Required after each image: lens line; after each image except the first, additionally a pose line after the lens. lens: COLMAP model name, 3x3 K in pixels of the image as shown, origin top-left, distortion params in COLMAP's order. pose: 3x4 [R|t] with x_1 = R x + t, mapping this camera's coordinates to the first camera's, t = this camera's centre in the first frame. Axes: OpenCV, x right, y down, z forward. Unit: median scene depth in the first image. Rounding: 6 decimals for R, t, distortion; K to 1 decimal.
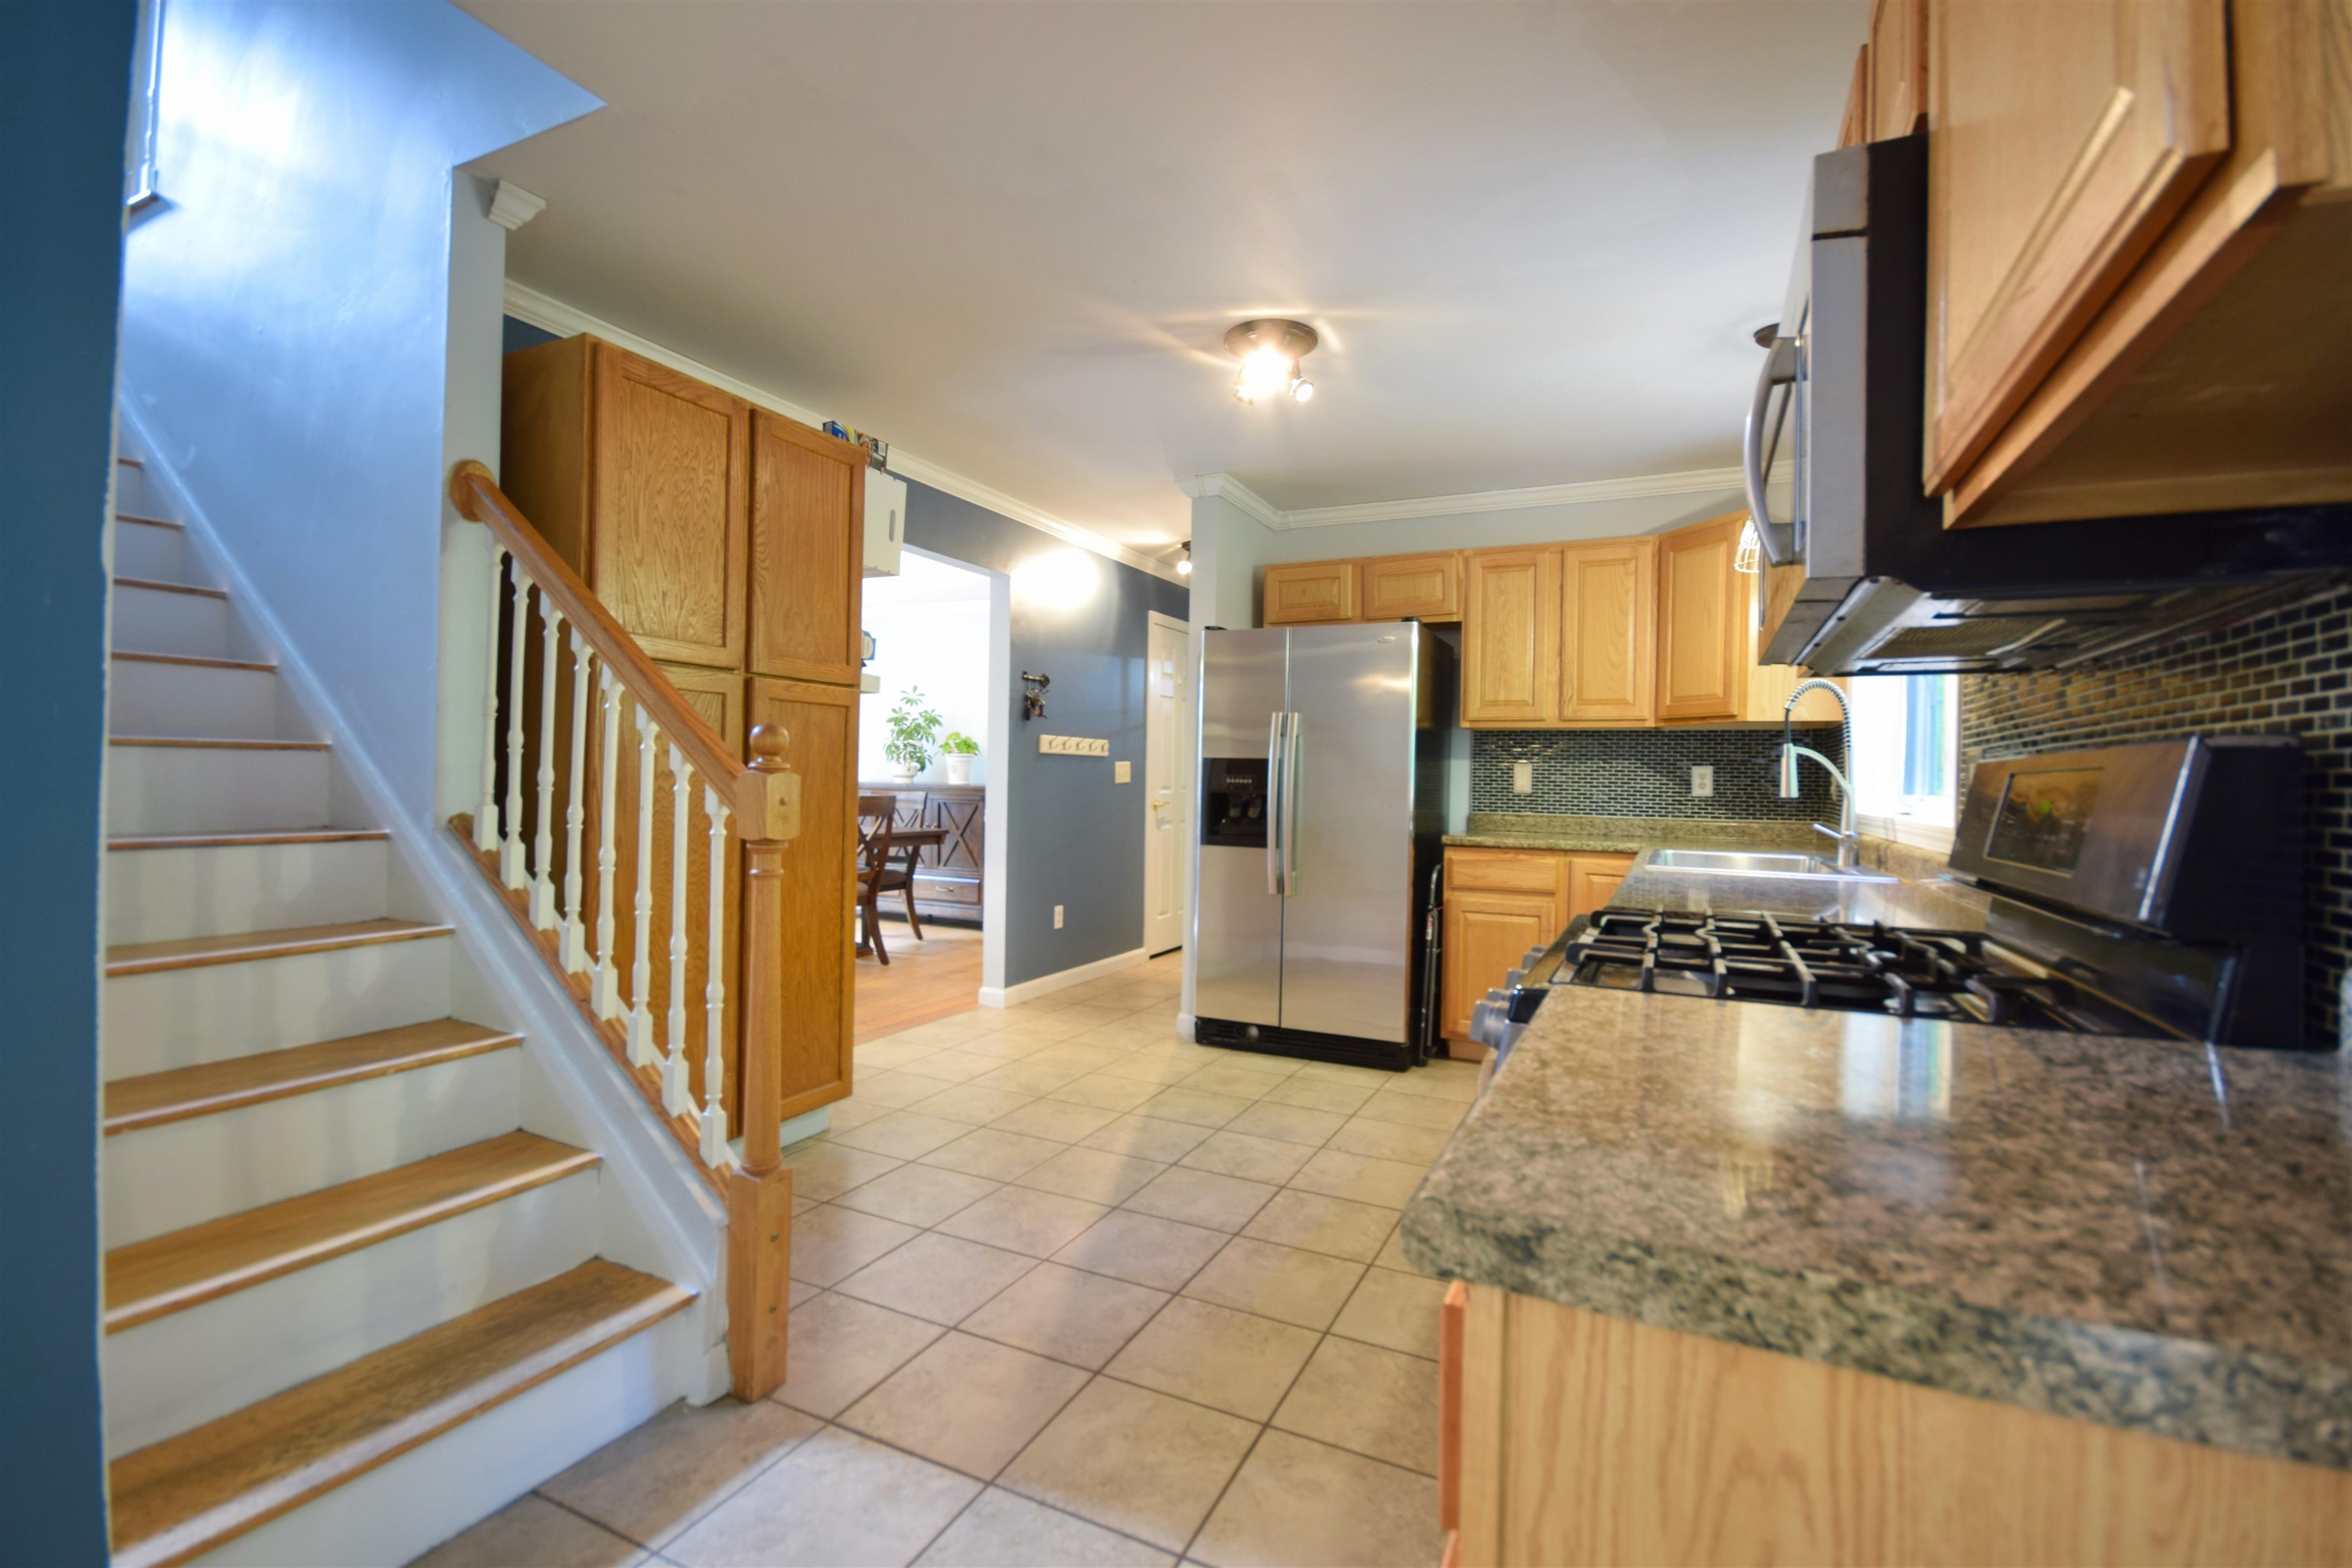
lens RADIAL K [[1049.5, 0, 1185.7], [0, 1049.5, 778.3], [0, 0, 1]] dist [-0.001934, -0.001230]
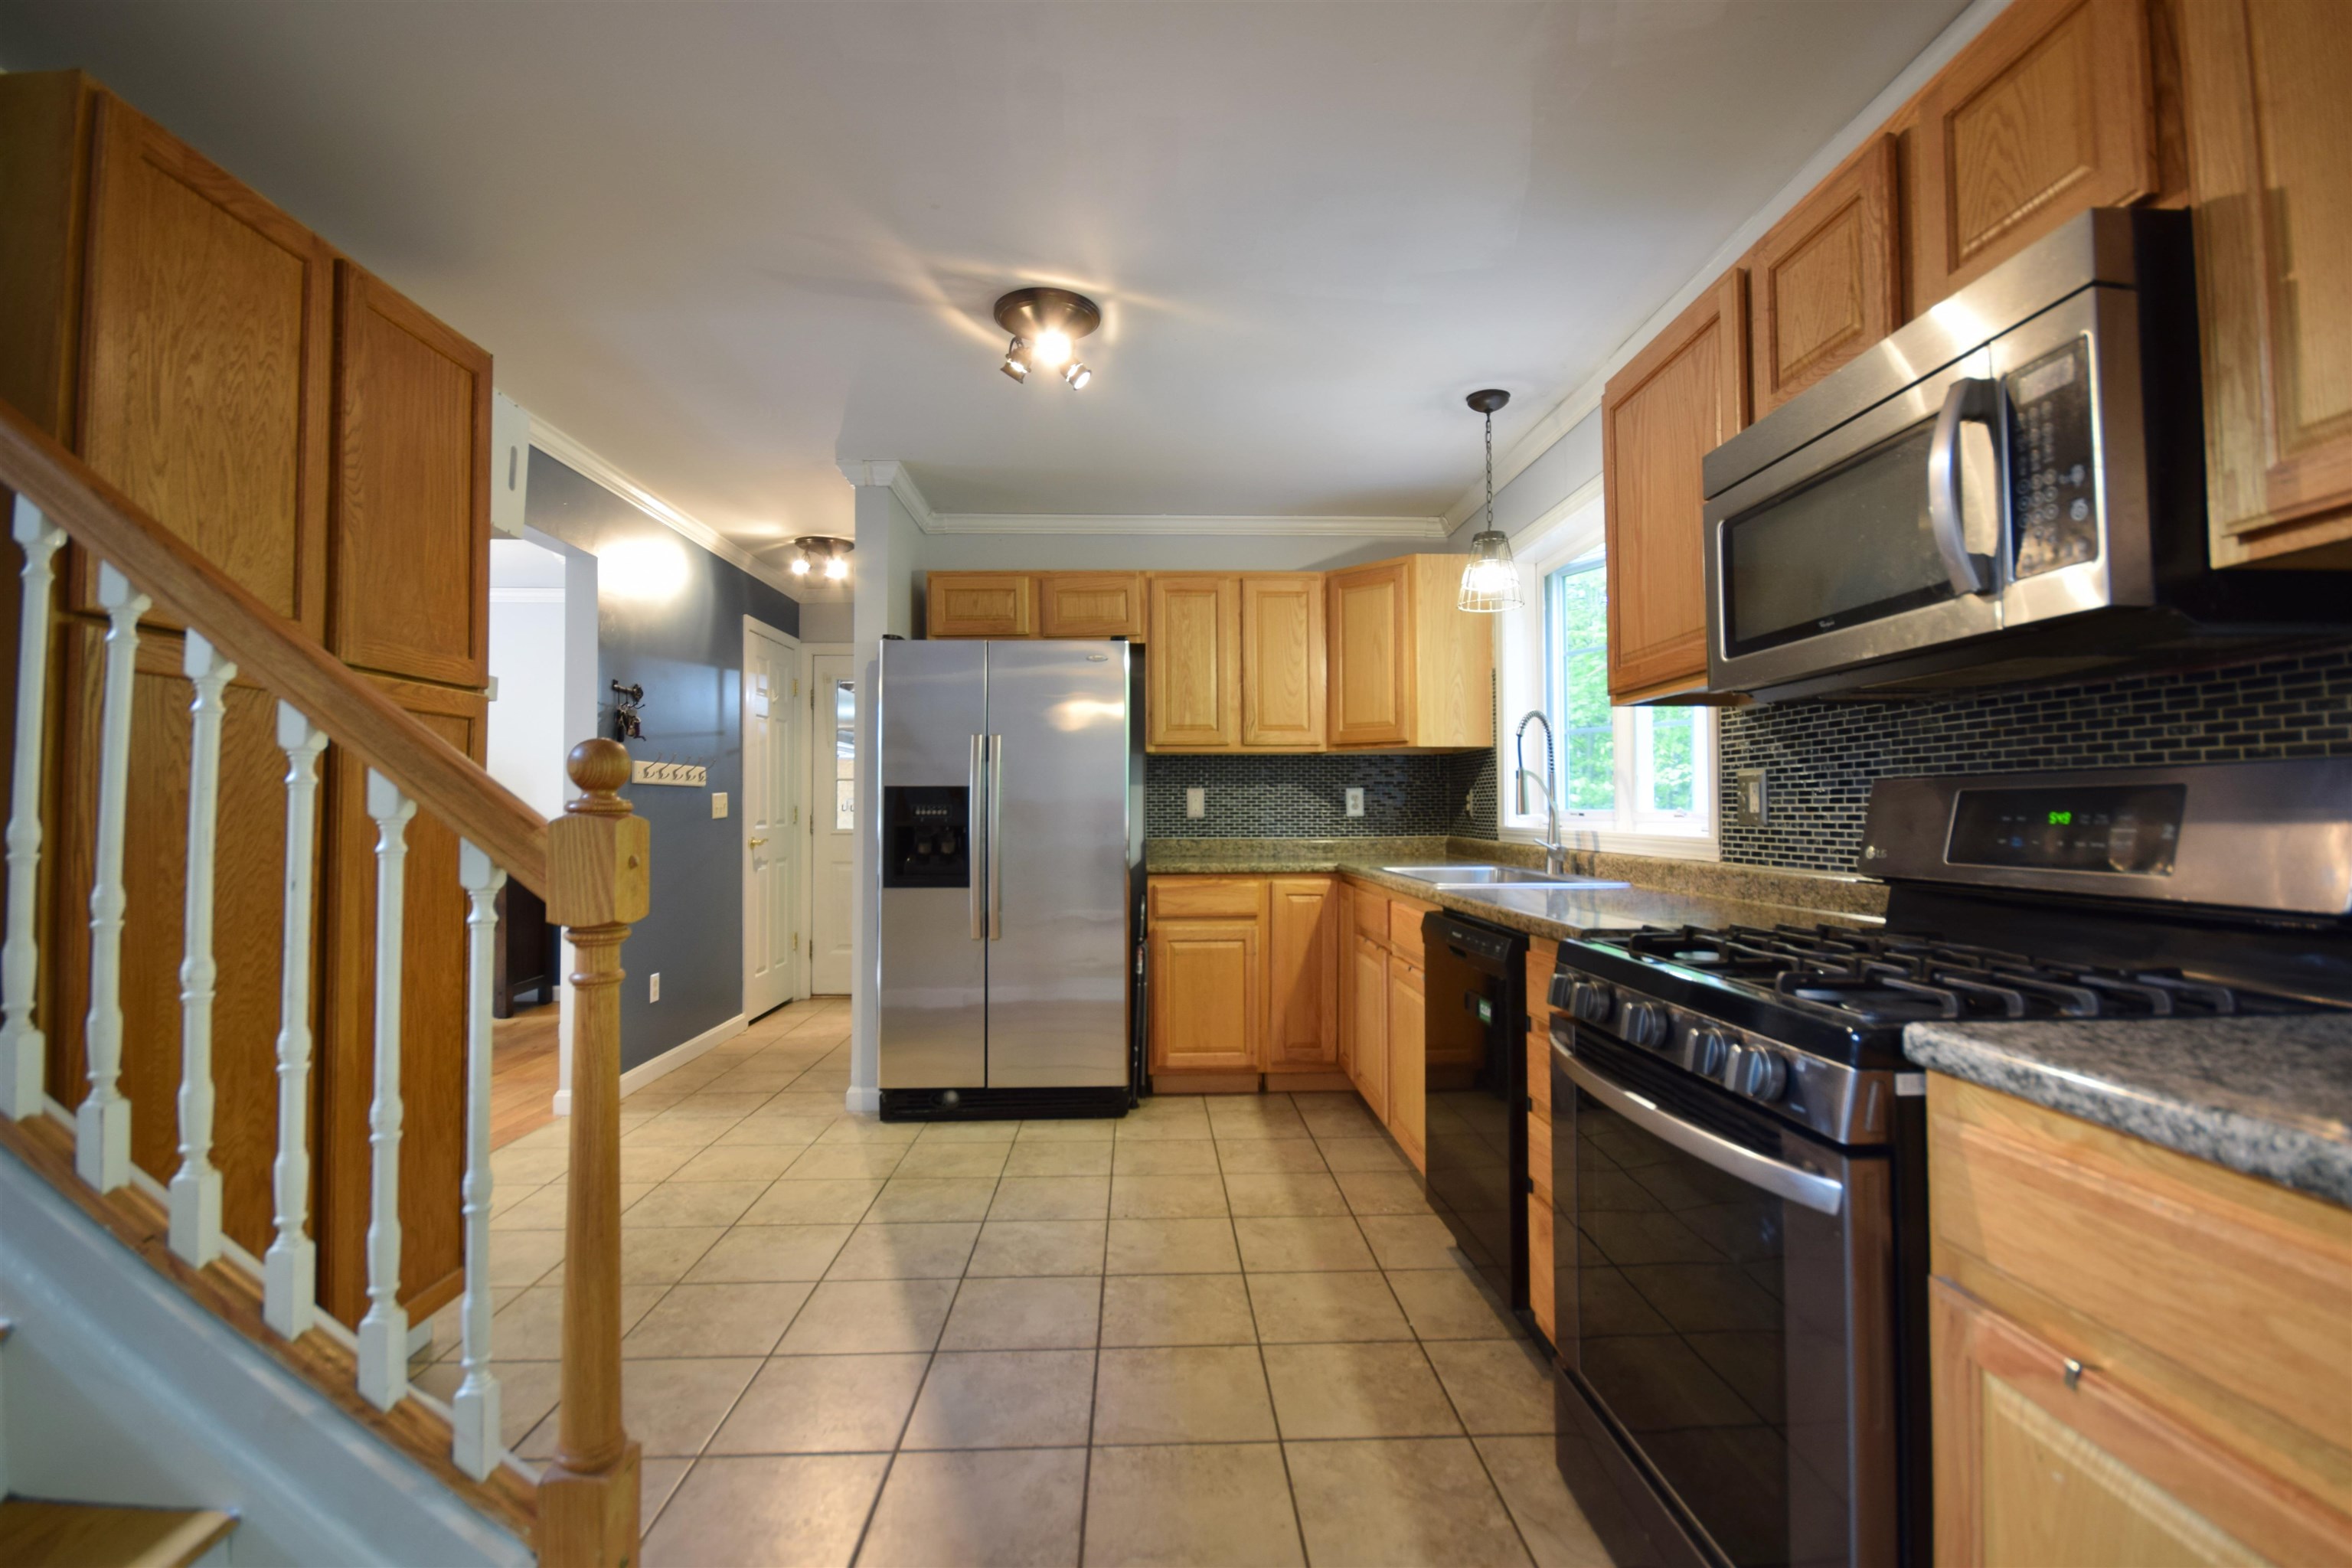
lens RADIAL K [[1049.5, 0, 1185.7], [0, 1049.5, 778.3], [0, 0, 1]] dist [-0.001934, -0.001230]
pose [[0.884004, -0.009023, 0.467392, -0.172063], [0.020833, 0.999581, -0.020106, -0.003787], [-0.467015, 0.027511, 0.883821, 0.126508]]
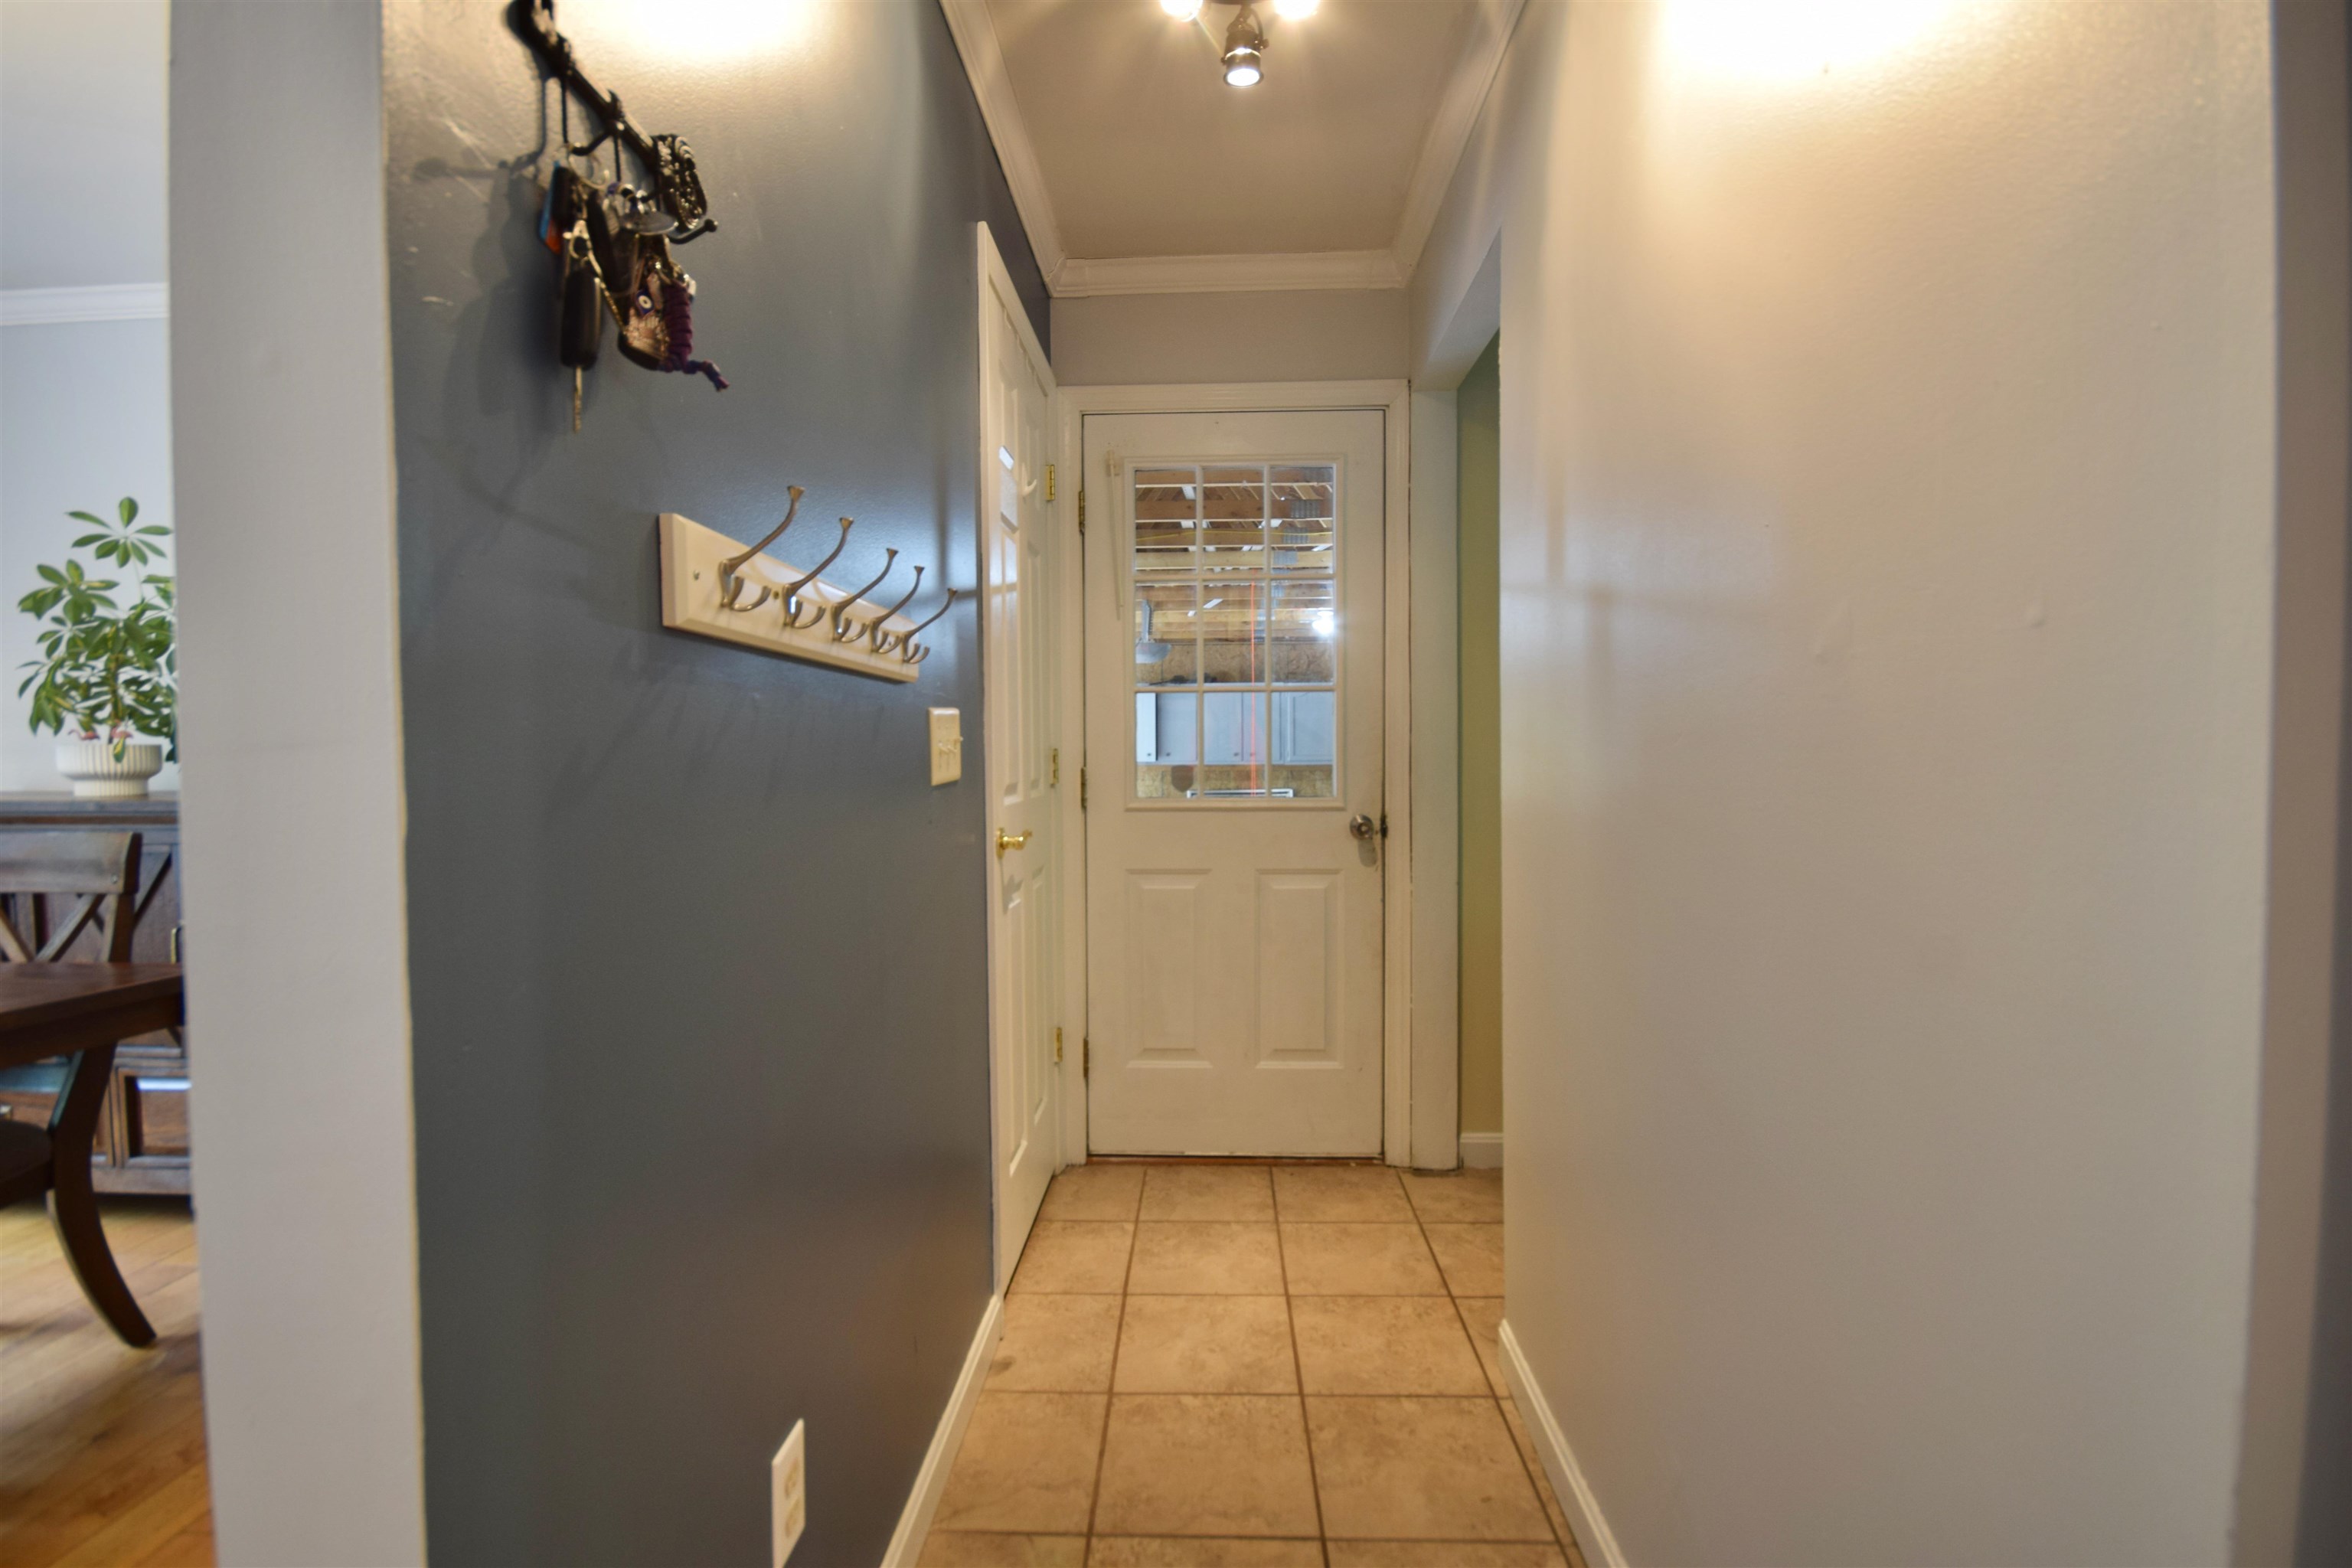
lens RADIAL K [[1049.5, 0, 1185.7], [0, 1049.5, 778.3], [0, 0, 1]] dist [-0.001934, -0.001230]
pose [[0.913819, -0.034335, 0.404668, -0.162277], [0.024983, 0.999285, 0.028370, -0.004237], [-0.405352, -0.015815, 0.914024, 1.008281]]
